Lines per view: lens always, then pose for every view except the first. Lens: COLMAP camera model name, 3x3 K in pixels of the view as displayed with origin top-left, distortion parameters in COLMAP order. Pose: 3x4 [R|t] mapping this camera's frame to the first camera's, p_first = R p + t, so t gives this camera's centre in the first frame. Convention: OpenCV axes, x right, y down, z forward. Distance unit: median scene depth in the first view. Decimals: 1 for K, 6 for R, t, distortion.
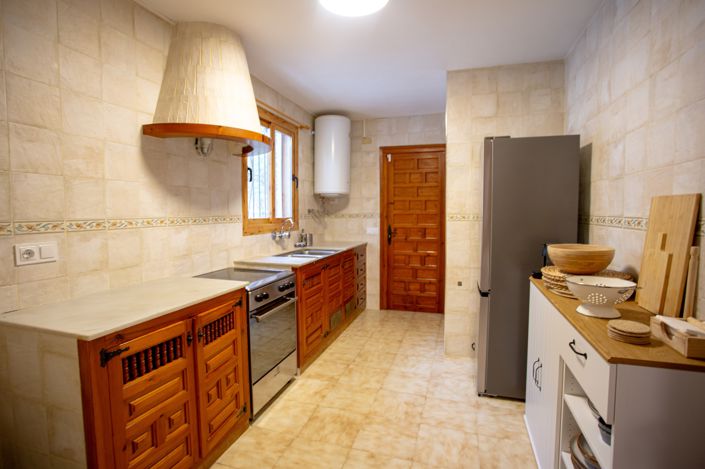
lens RADIAL K [[347.9, 0, 356.4], [0, 347.9, 234.7], [0, 0, 1]] dist [-0.039370, 0.014362]
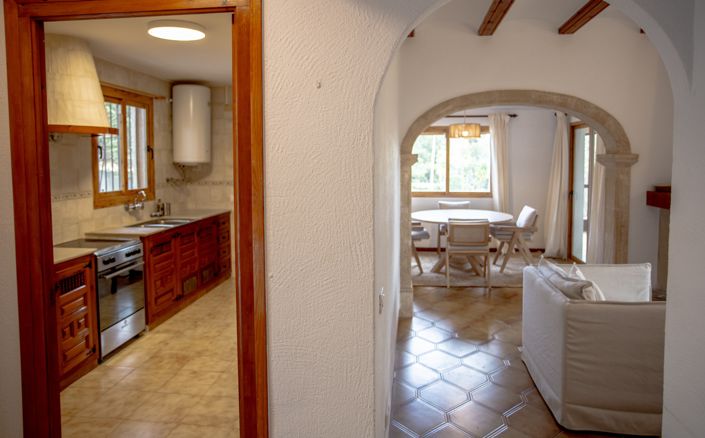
lens RADIAL K [[476.8, 0, 353.2], [0, 476.8, 189.6], [0, 0, 1]] dist [0.001002, 0.017257]
pose [[0.986051, -0.013802, 0.165870, 0.228182], [0.014040, 0.999901, -0.000264, -0.046569], [-0.165850, 0.002589, 0.986148, -0.615085]]
